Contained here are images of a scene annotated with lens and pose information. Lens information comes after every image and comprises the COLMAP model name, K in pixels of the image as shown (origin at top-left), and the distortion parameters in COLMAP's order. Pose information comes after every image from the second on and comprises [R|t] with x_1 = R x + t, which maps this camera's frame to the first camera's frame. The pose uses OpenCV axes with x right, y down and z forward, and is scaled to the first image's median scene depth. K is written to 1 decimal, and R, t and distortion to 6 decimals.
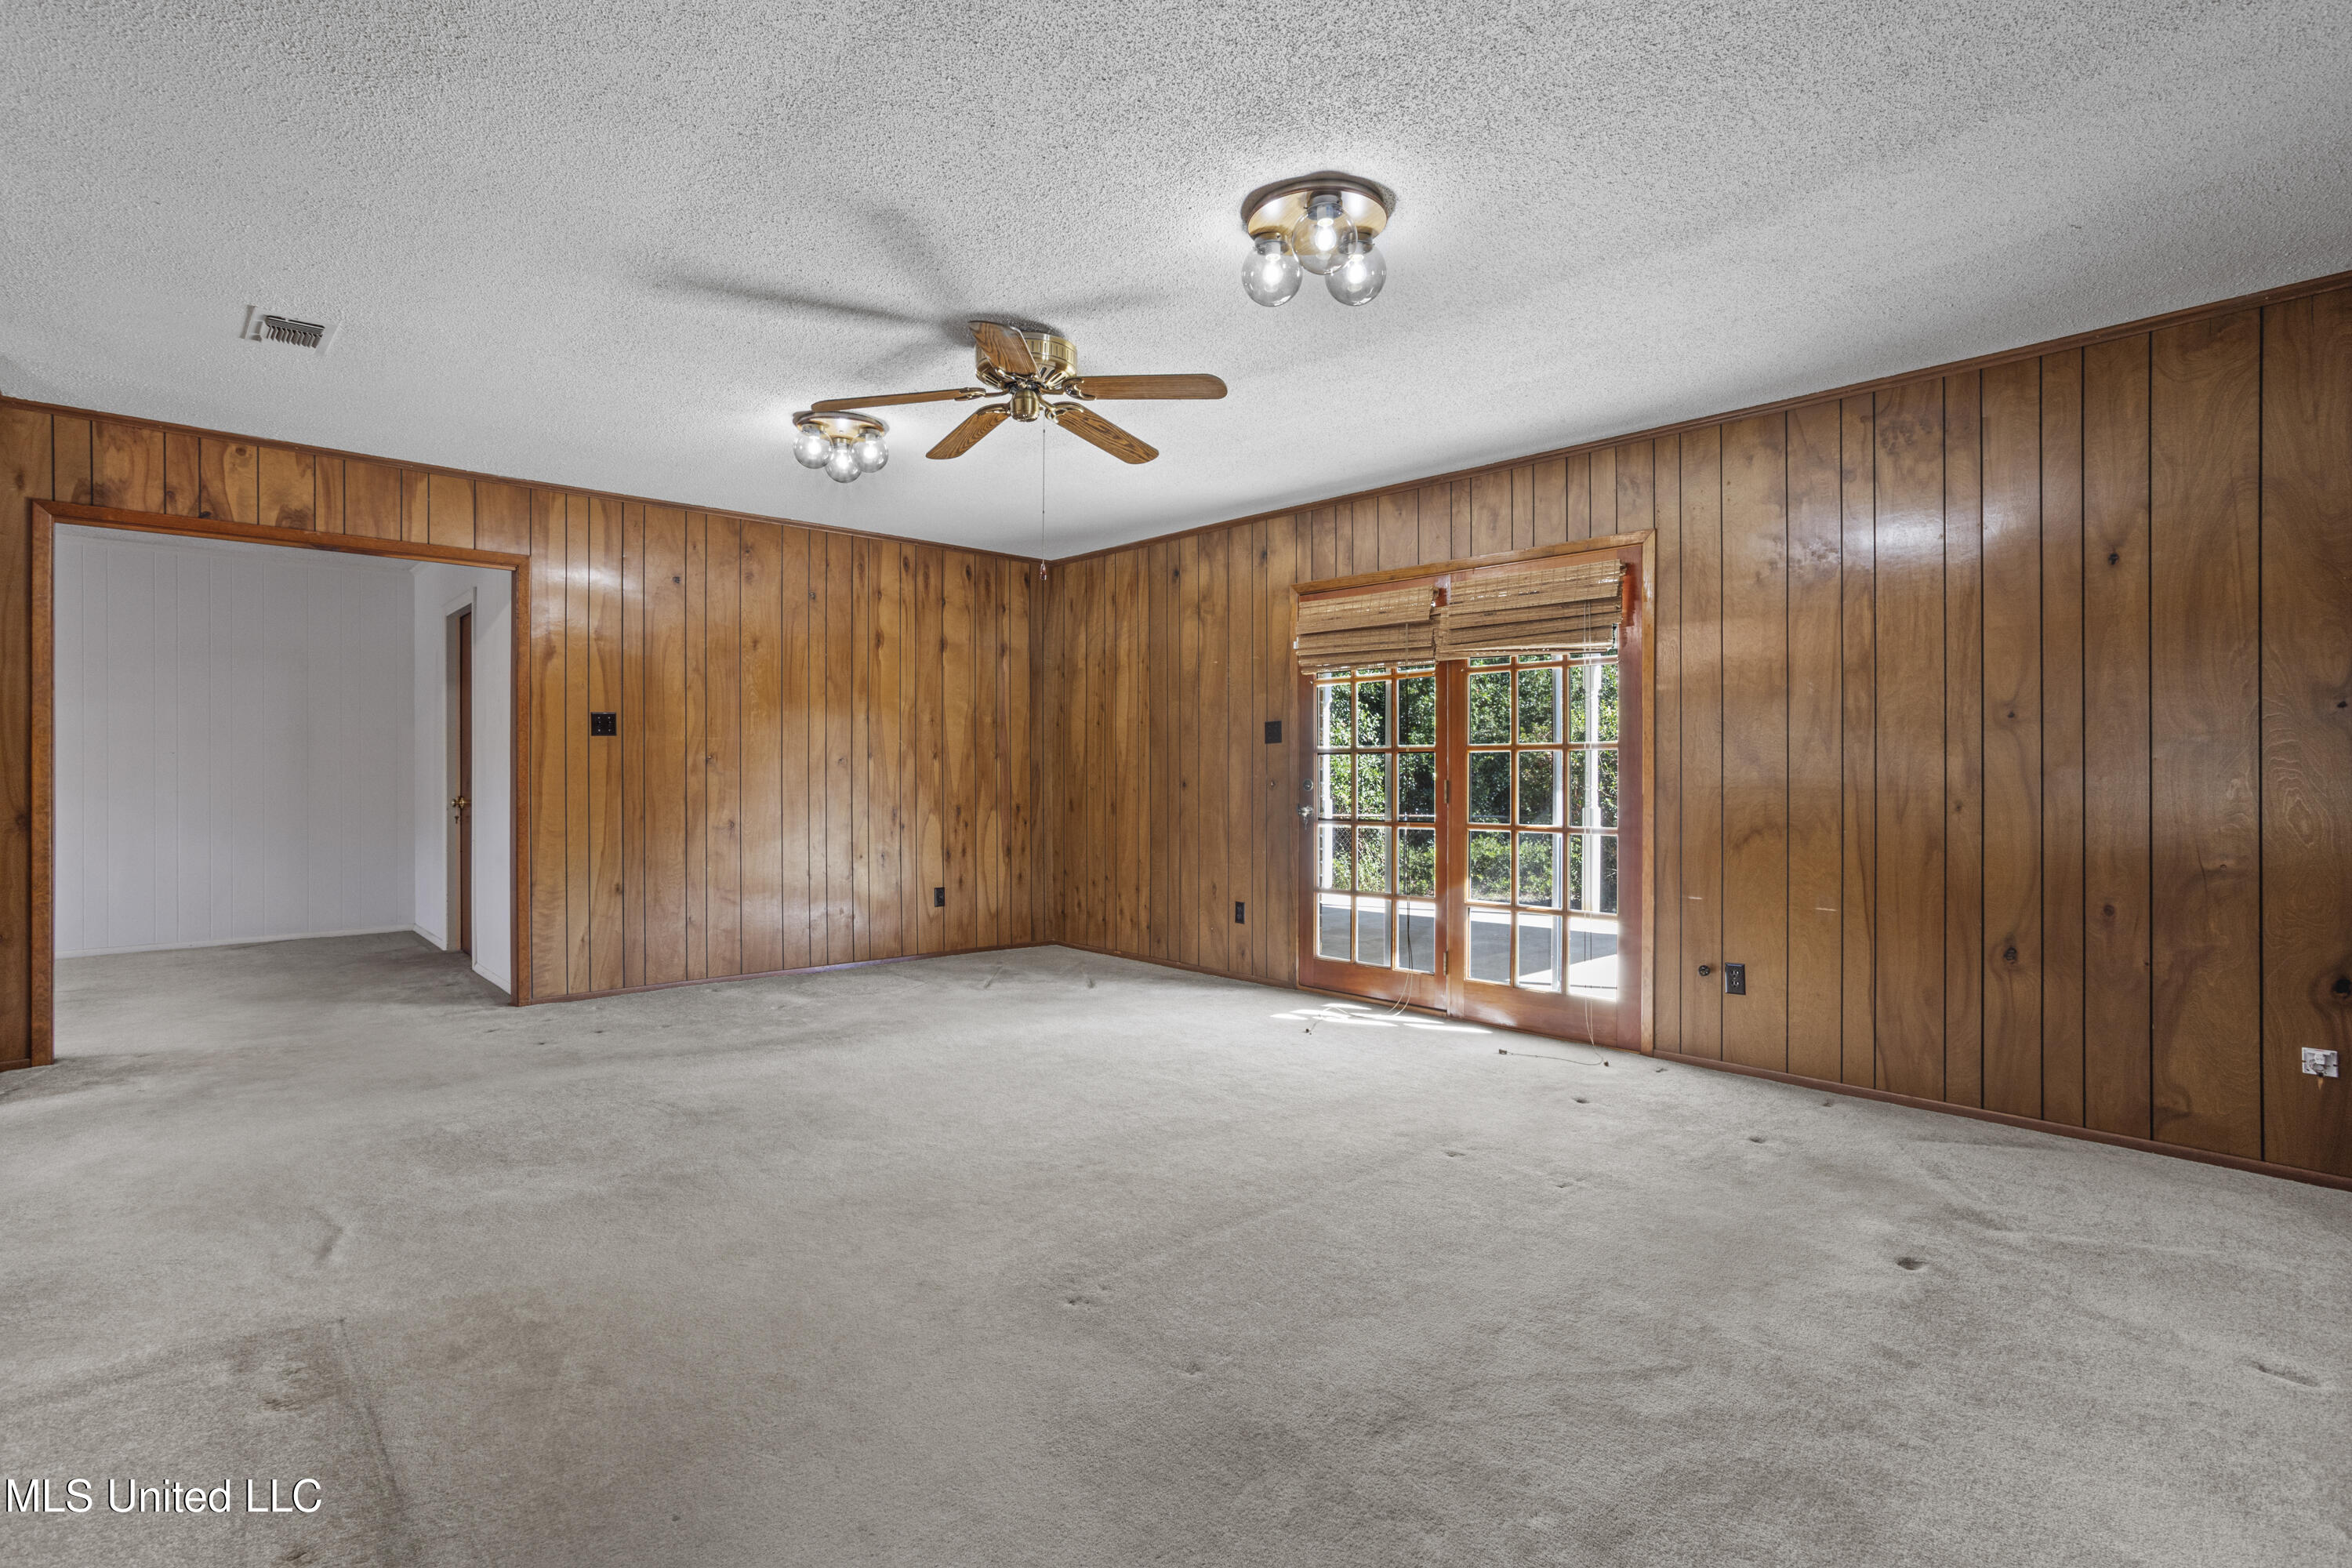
lens RADIAL K [[1146.1, 0, 1177.1], [0, 1146.1, 765.9], [0, 0, 1]] dist [-0.017782, 0.001568]
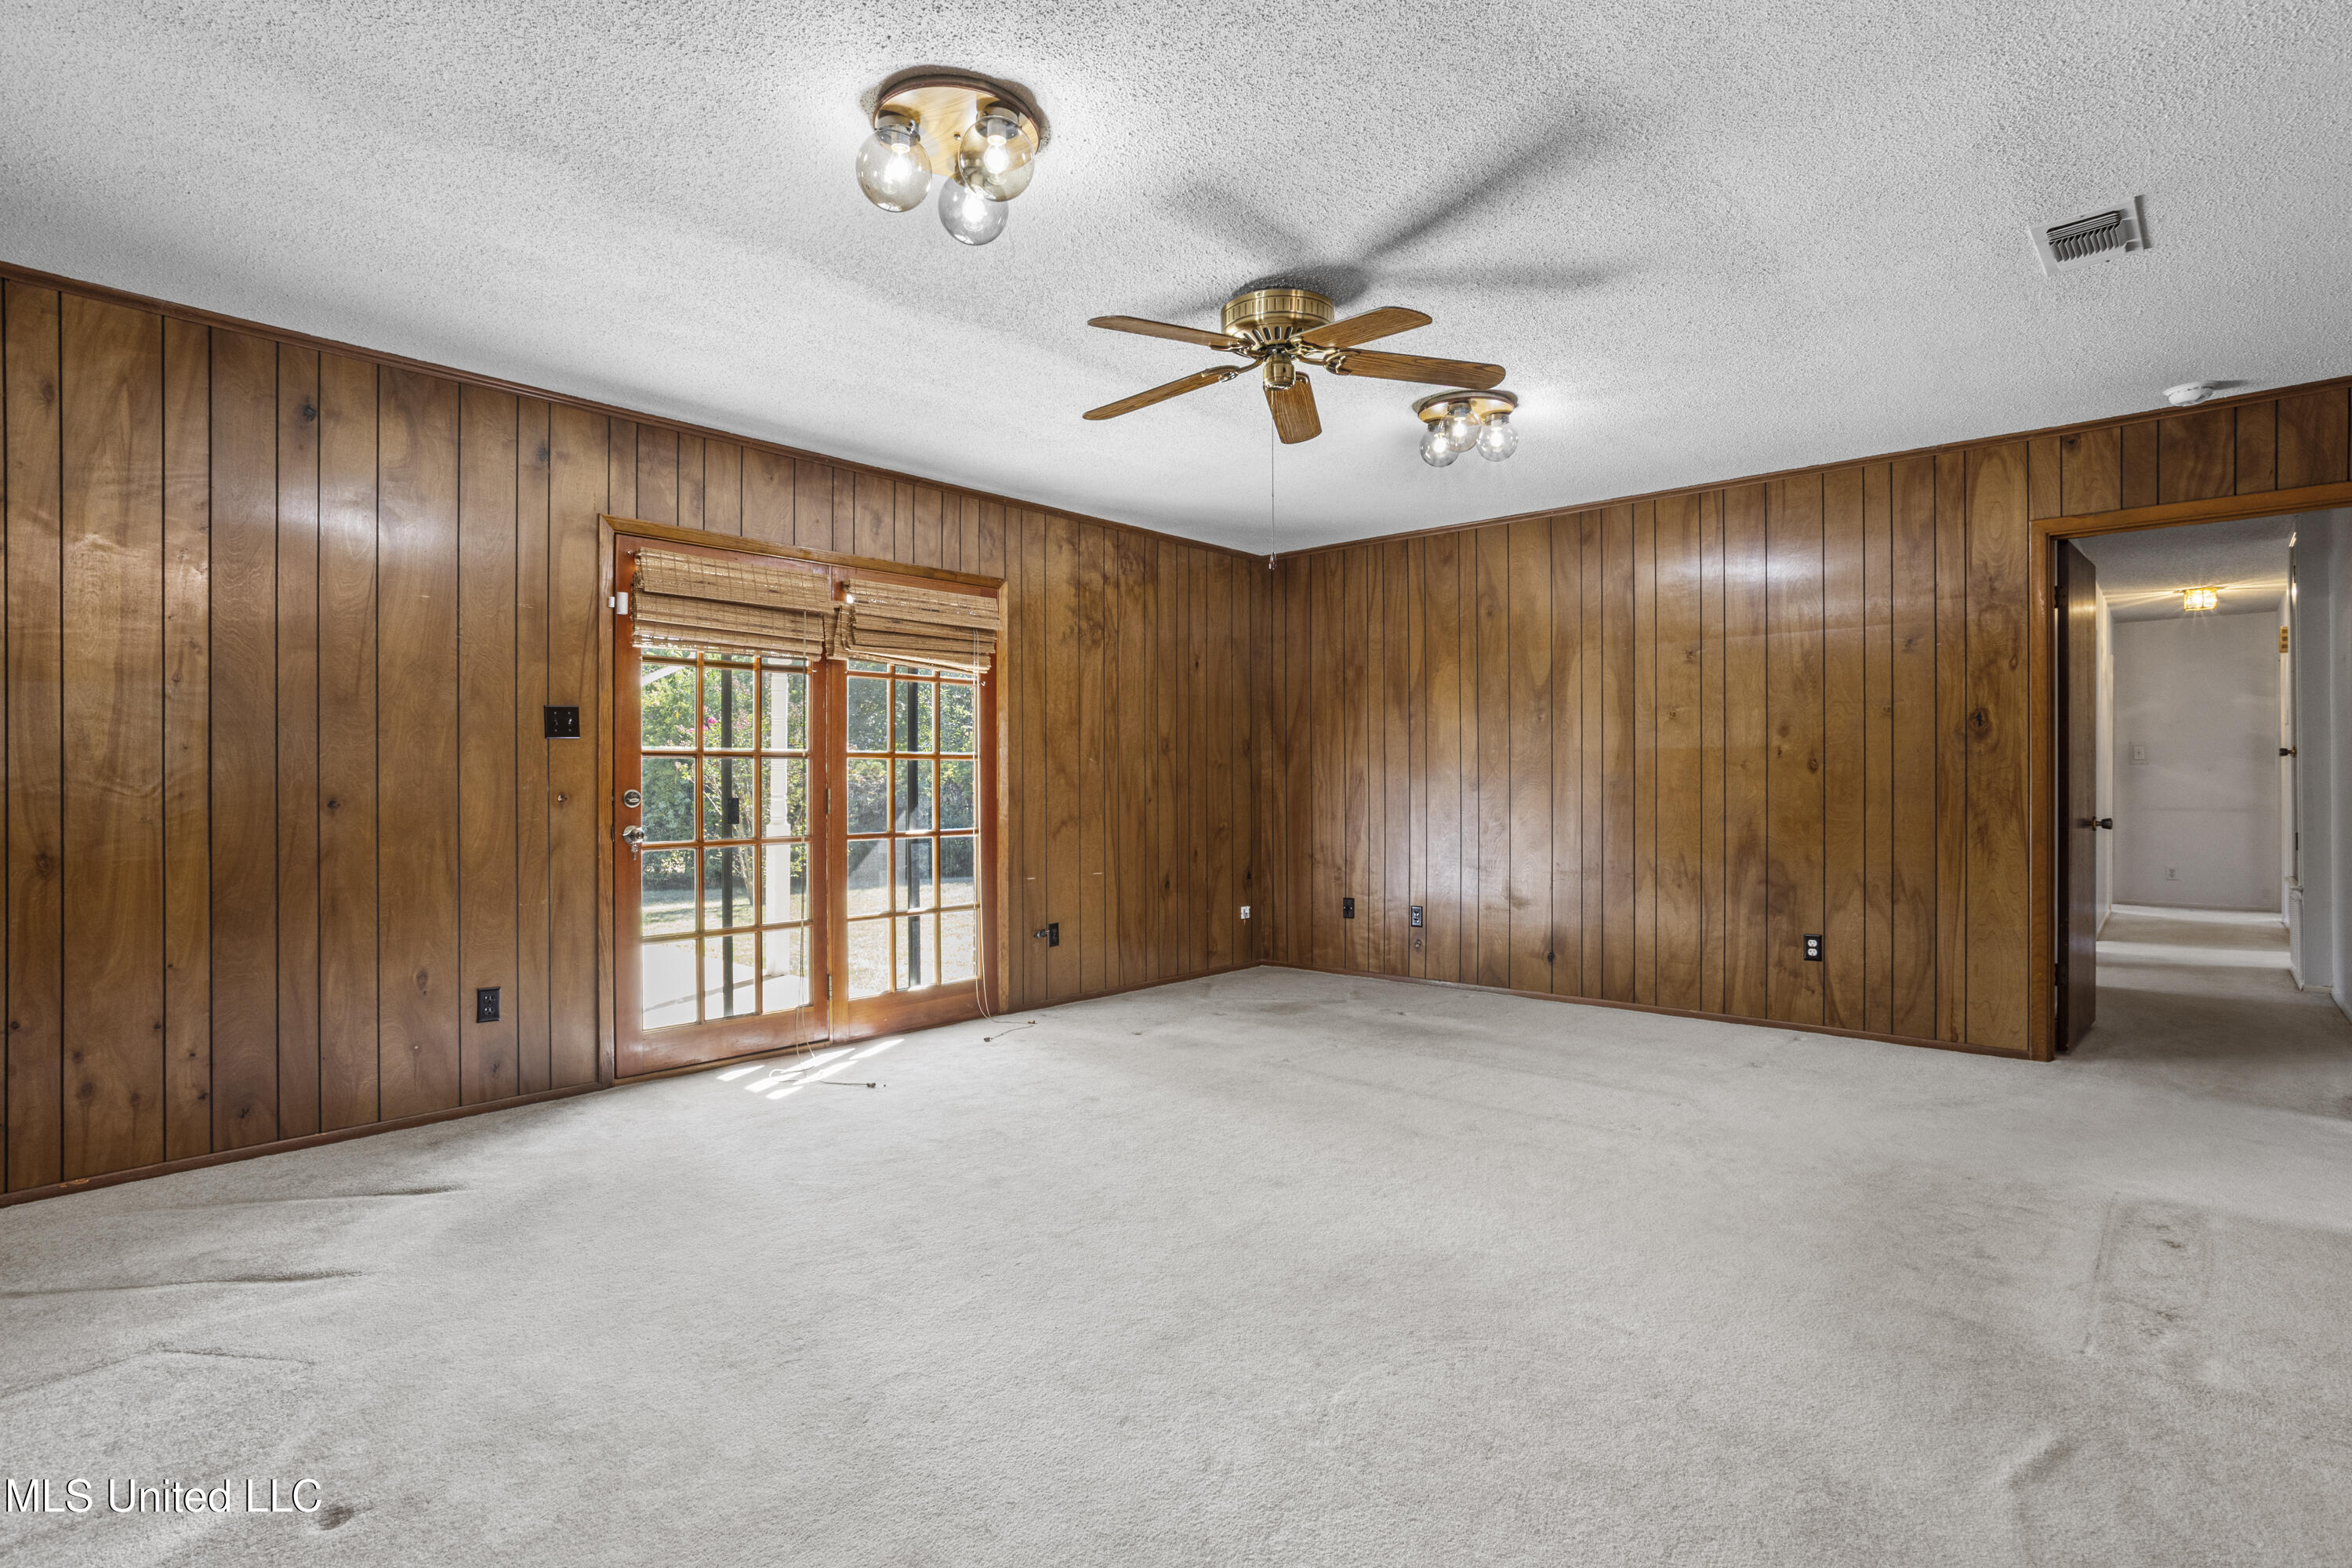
lens RADIAL K [[1146.1, 0, 1189.8], [0, 1146.1, 782.7], [0, 0, 1]] dist [-0.017782, 0.001568]
pose [[-0.086459, -0.004127, 0.996247, -0.720287], [-0.003555, 0.999986, 0.003834, 0.003067], [-0.996249, -0.003210, -0.086472, 0.805601]]
